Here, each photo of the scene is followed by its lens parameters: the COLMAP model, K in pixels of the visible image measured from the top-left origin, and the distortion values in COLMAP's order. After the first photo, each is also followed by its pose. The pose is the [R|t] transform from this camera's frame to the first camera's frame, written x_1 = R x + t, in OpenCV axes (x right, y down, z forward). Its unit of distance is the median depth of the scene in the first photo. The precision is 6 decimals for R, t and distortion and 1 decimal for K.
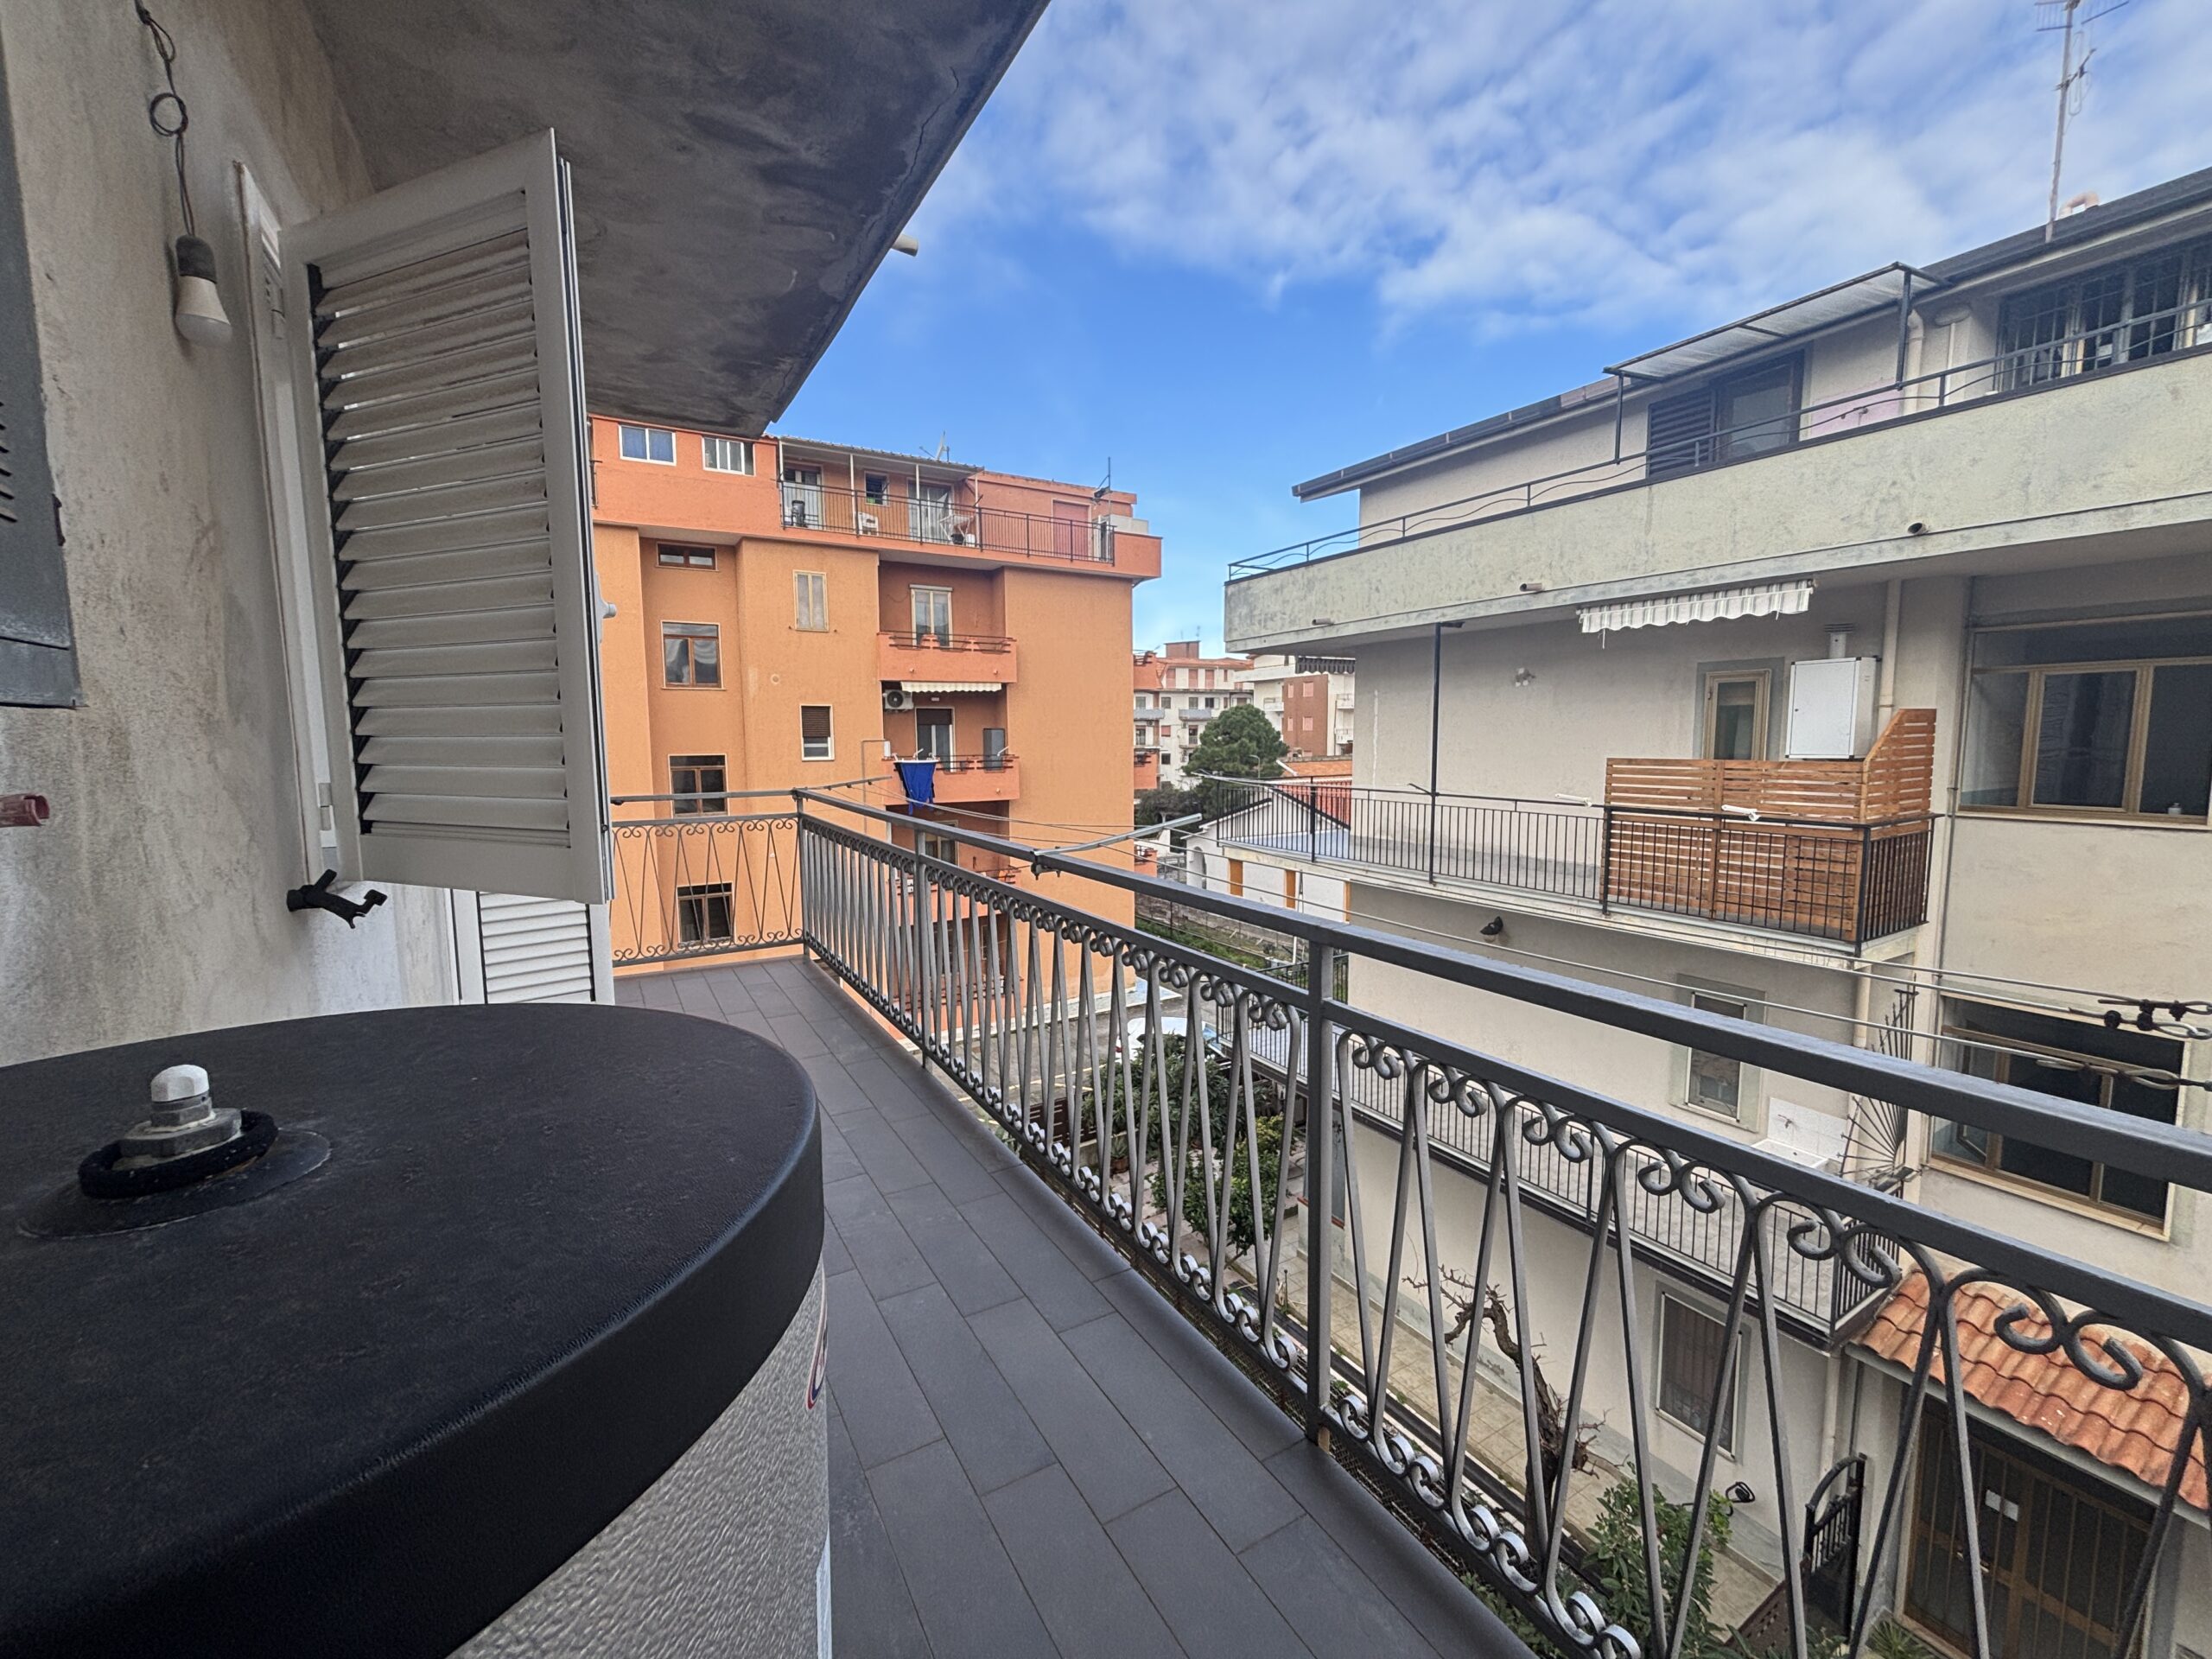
lens RADIAL K [[890.5, 0, 1113.2], [0, 890.5, 822.7], [0, 0, 1]] dist [-0.002078, 0.000078]
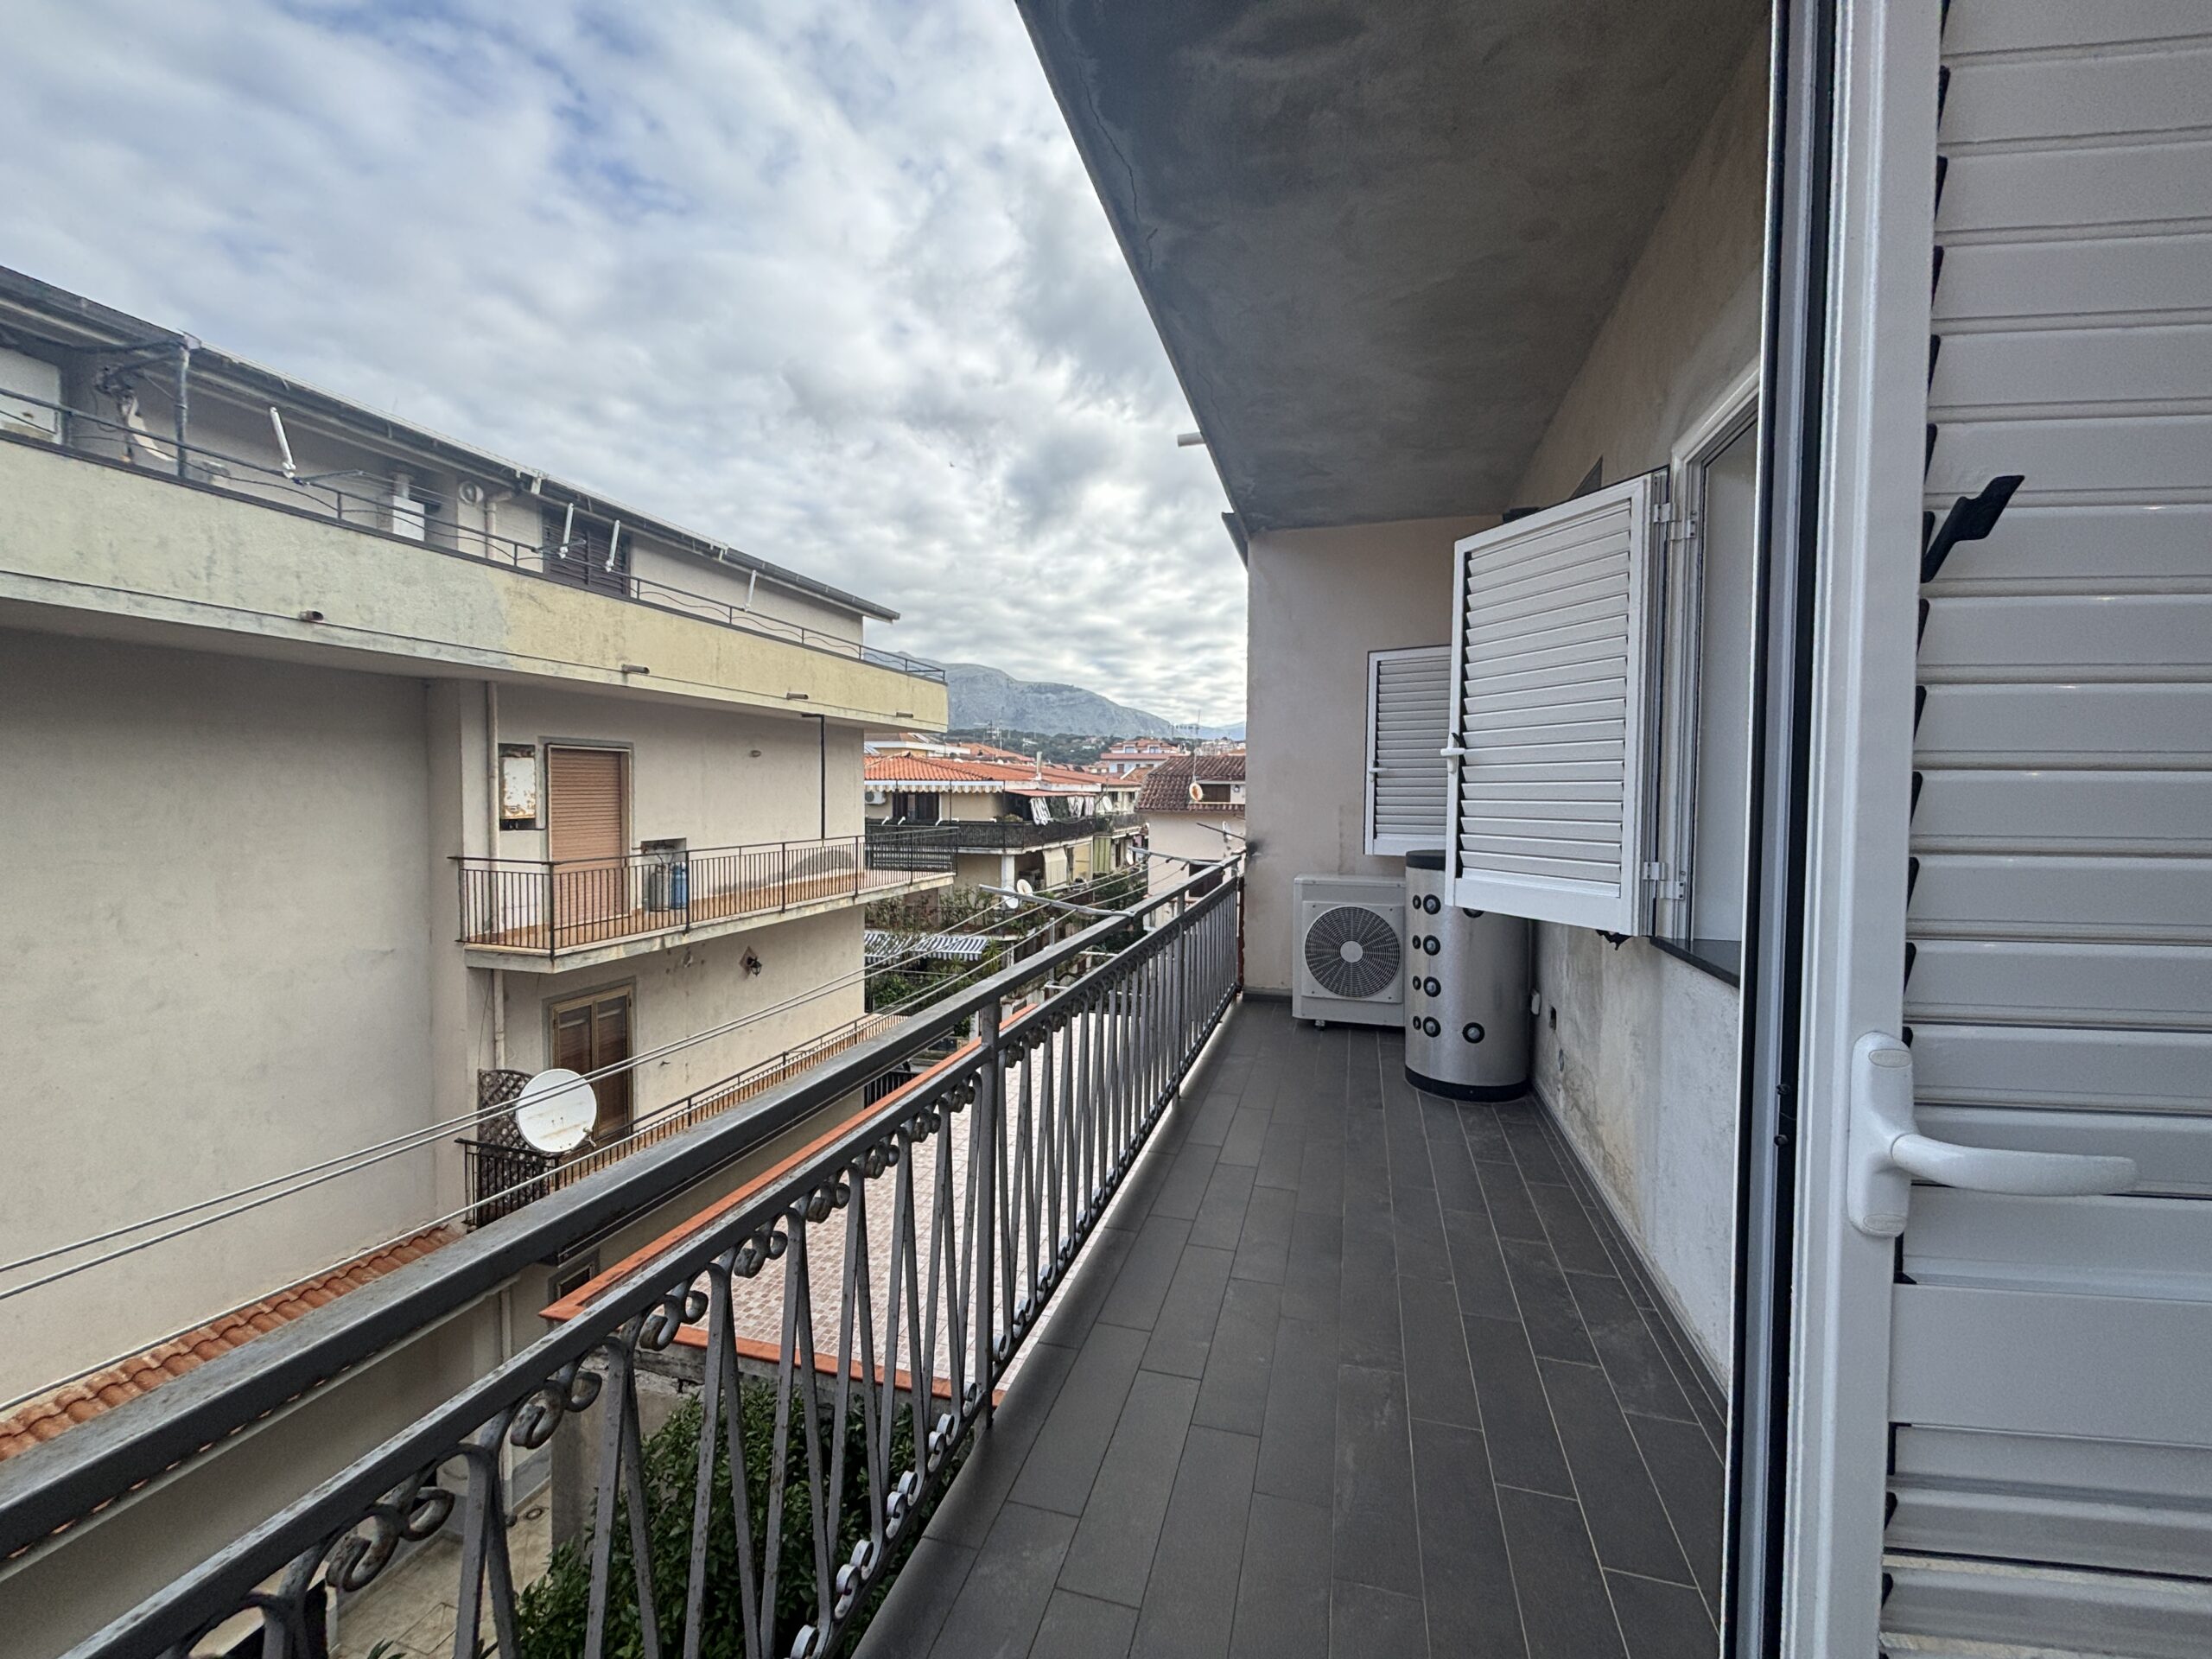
lens RADIAL K [[890.5, 0, 1113.2], [0, 890.5, 822.7], [0, 0, 1]] dist [-0.002078, 0.000078]
pose [[-0.697043, -0.025620, 0.716572, -0.922331], [0.068508, 0.992410, 0.102123, -0.166802], [-0.713749, 0.120275, -0.689997, 1.620129]]
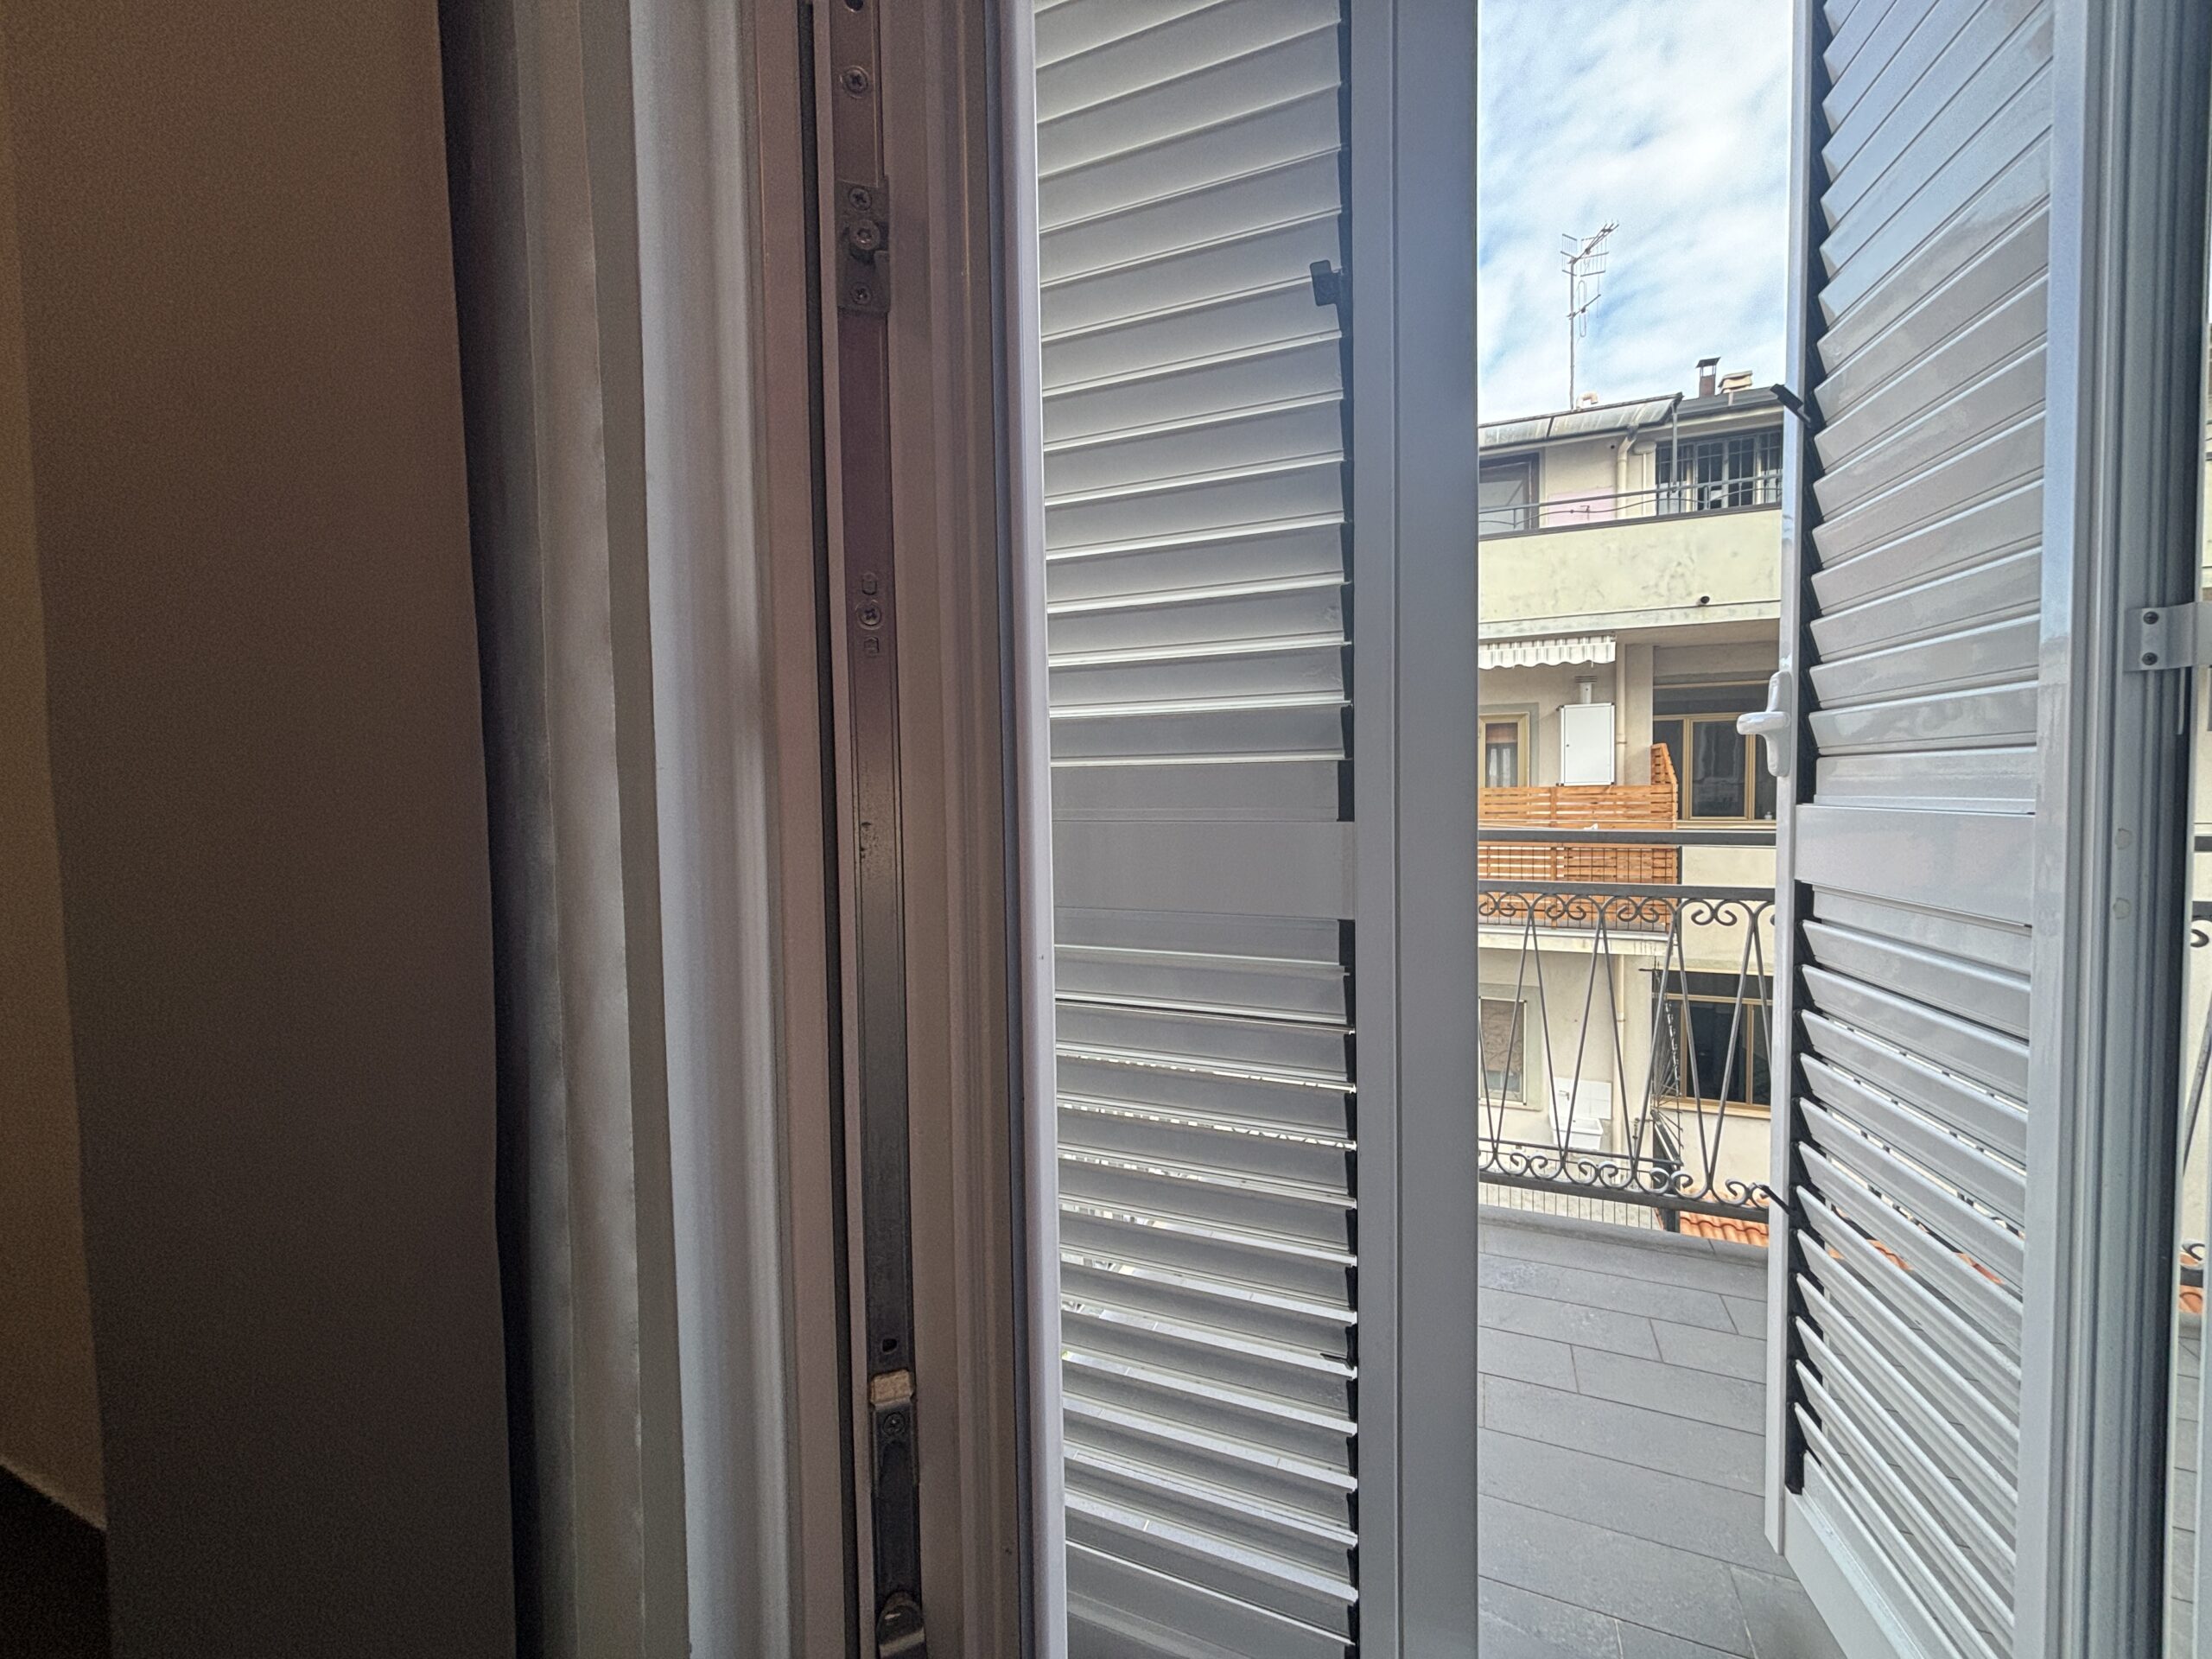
lens RADIAL K [[890.5, 0, 1113.2], [0, 890.5, 822.7], [0, 0, 1]] dist [-0.002078, 0.000078]
pose [[0.791761, -0.030562, 0.610066, -0.477816], [0.071722, 0.996490, -0.043162, -0.015984], [-0.606605, 0.077929, 0.791174, 0.456003]]
